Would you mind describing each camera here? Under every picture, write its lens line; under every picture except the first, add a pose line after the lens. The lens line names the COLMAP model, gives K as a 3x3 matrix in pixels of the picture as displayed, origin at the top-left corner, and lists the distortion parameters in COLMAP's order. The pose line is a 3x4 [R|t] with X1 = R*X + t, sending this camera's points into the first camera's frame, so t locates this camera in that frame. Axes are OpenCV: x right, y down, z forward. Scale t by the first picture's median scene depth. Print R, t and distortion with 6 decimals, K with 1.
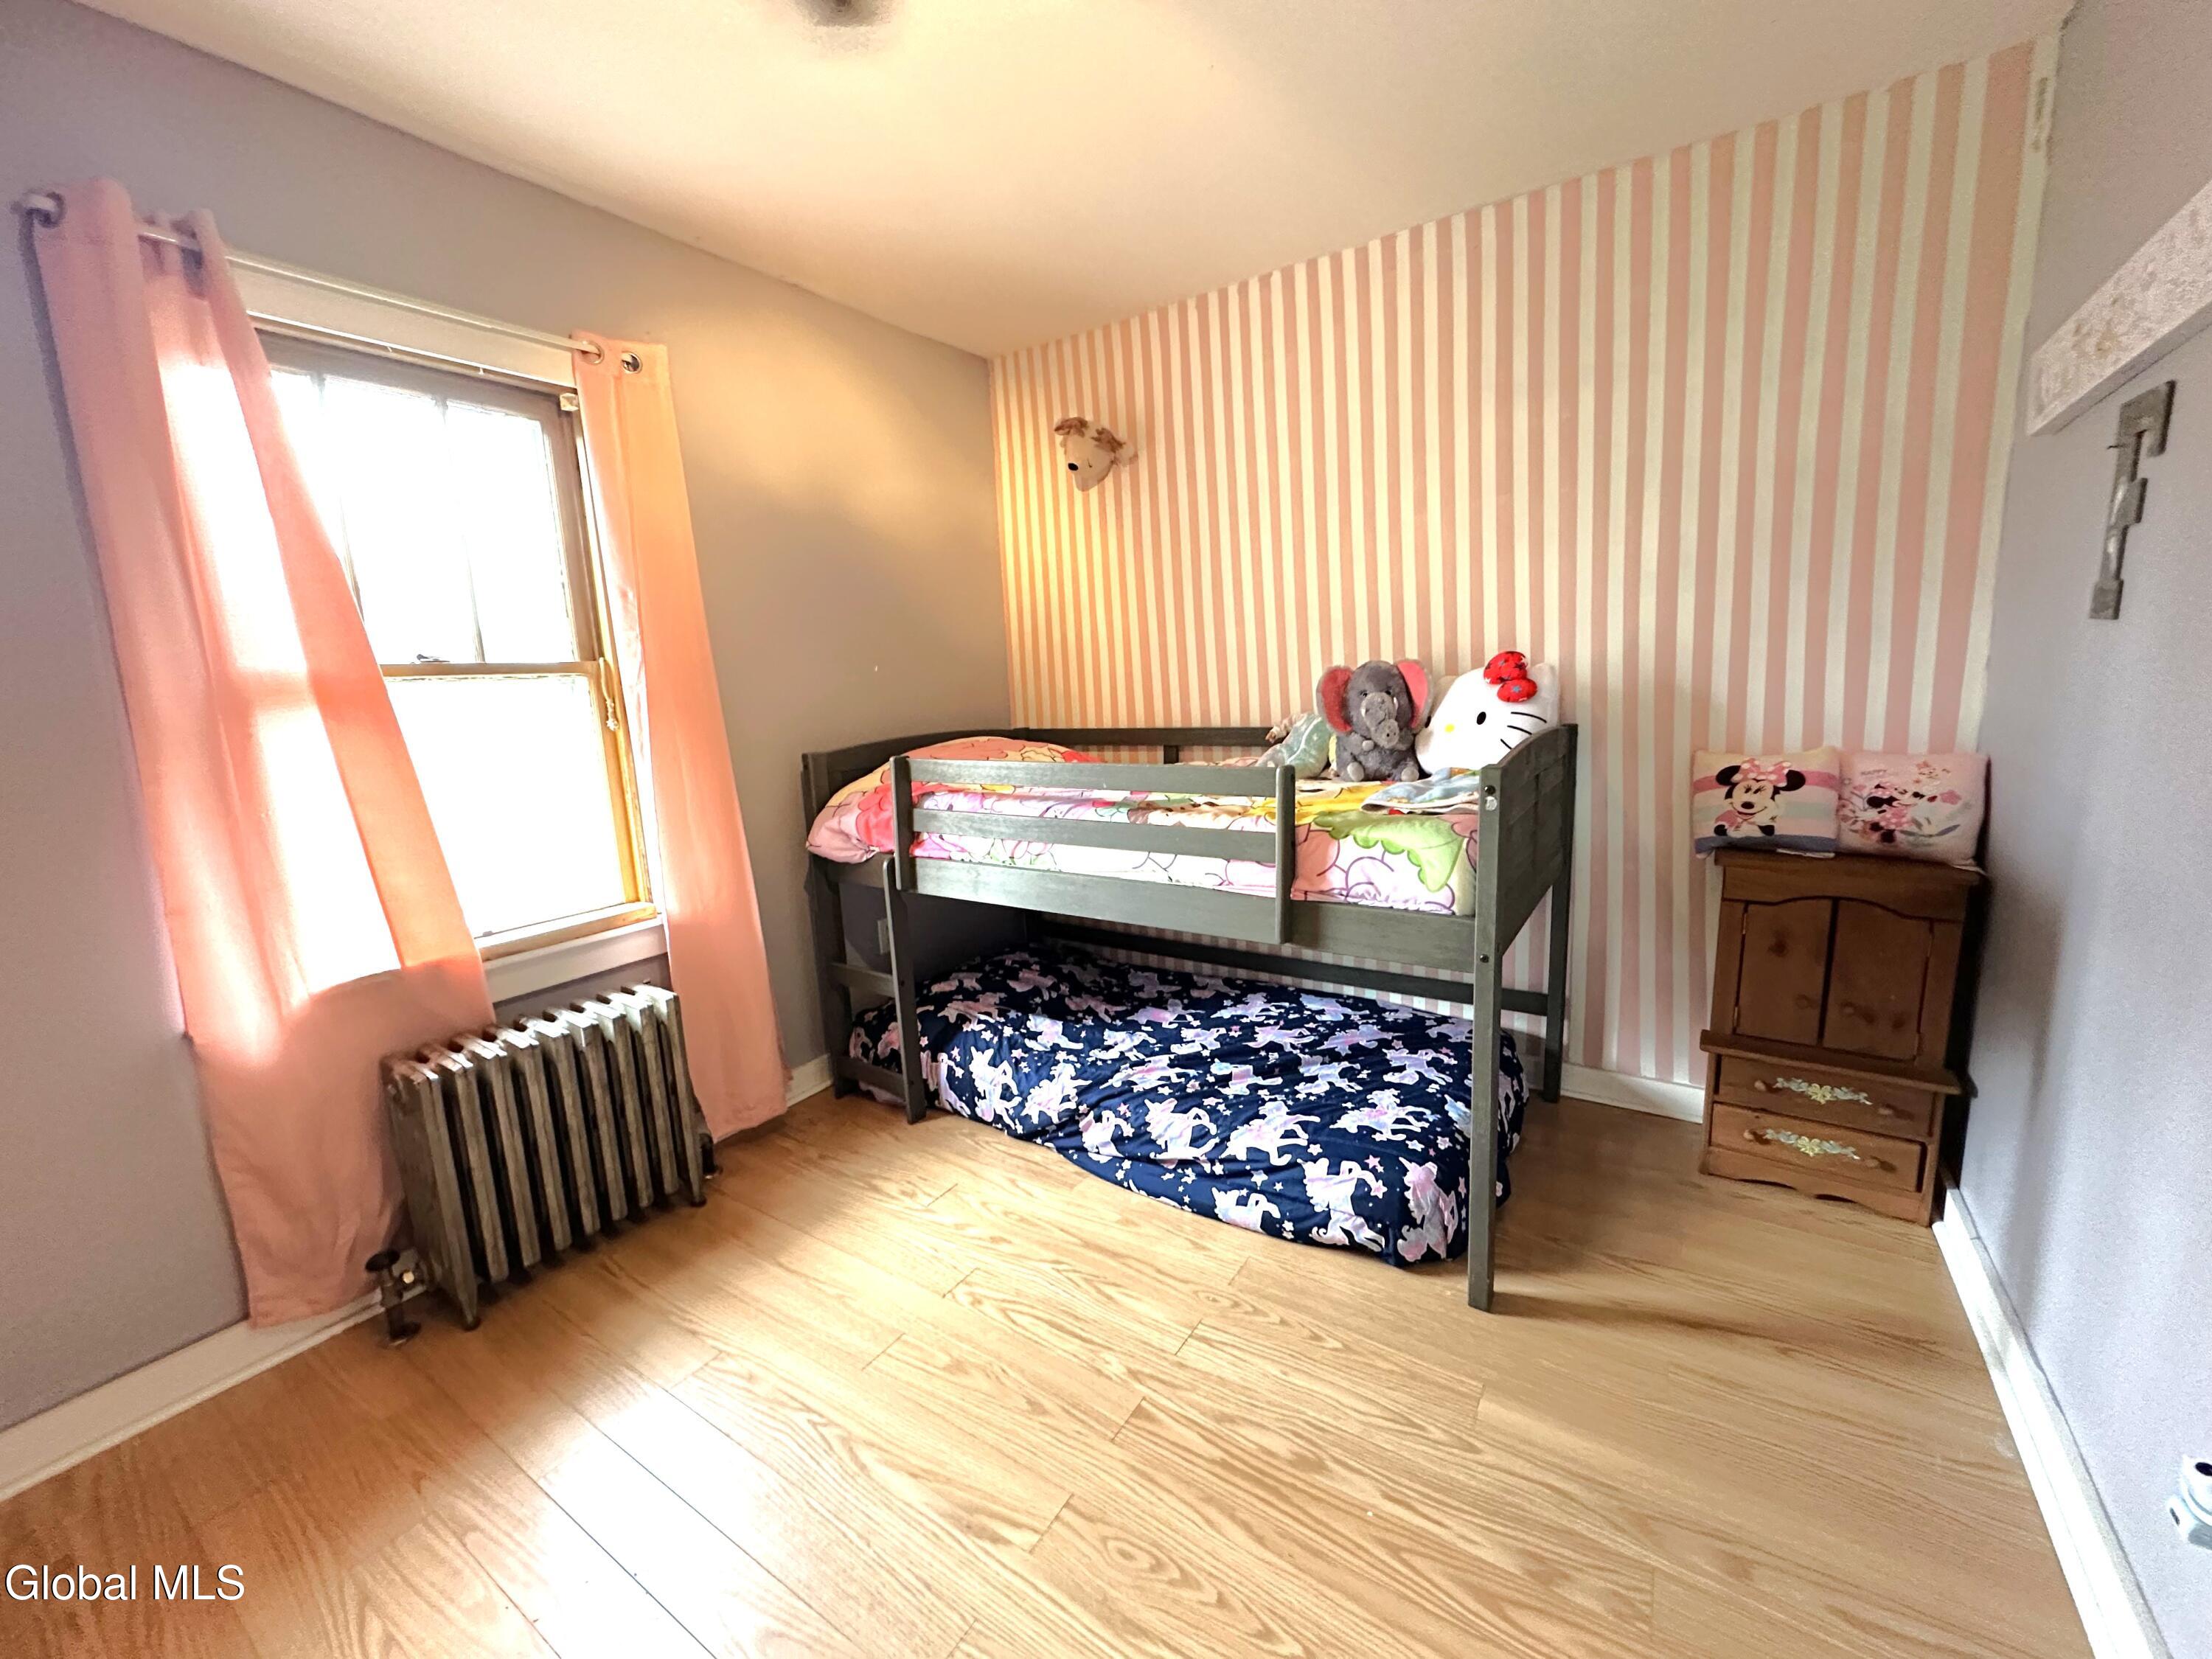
lens RADIAL K [[880.3, 0, 1106.2], [0, 880.3, 824.9], [0, 0, 1]] dist [-0.004012, 0.000557]
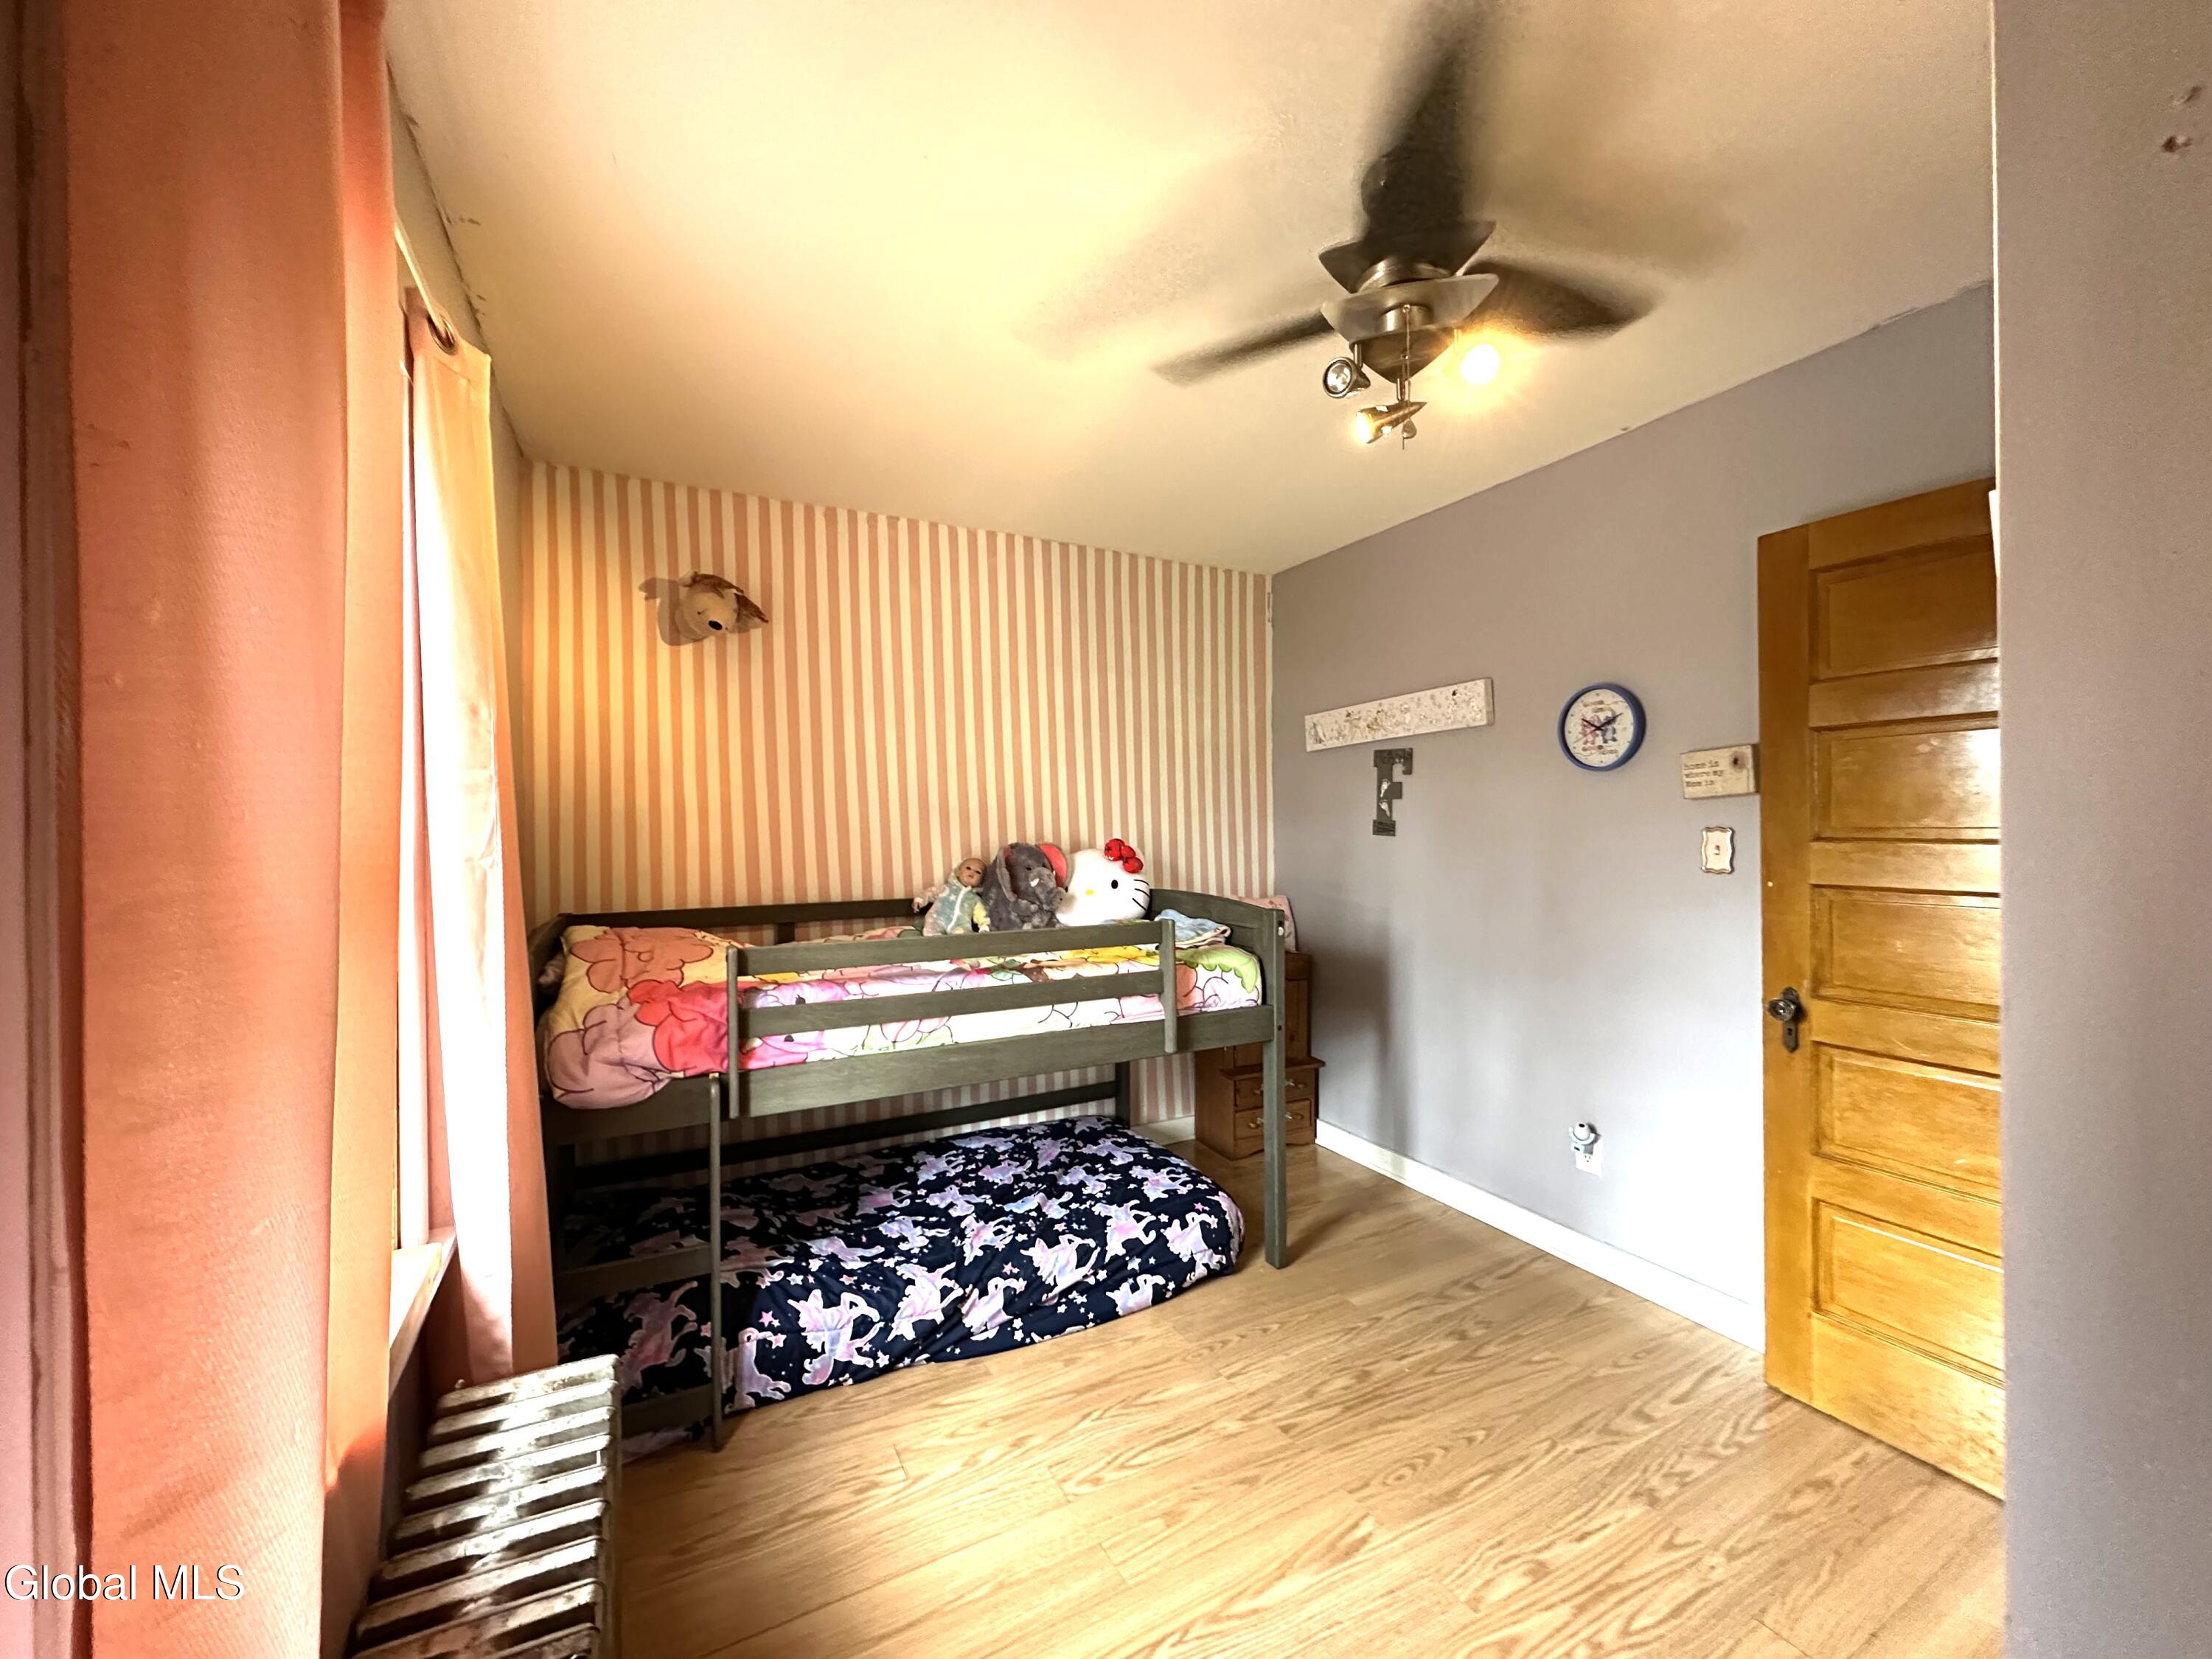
lens RADIAL K [[880.3, 0, 1106.2], [0, 880.3, 824.9], [0, 0, 1]] dist [-0.004012, 0.000557]
pose [[0.472220, 0.041046, 0.880525, -0.833194], [0.133675, 0.984028, -0.117560, -0.049476], [-0.871286, 0.173219, 0.459190, 0.332638]]
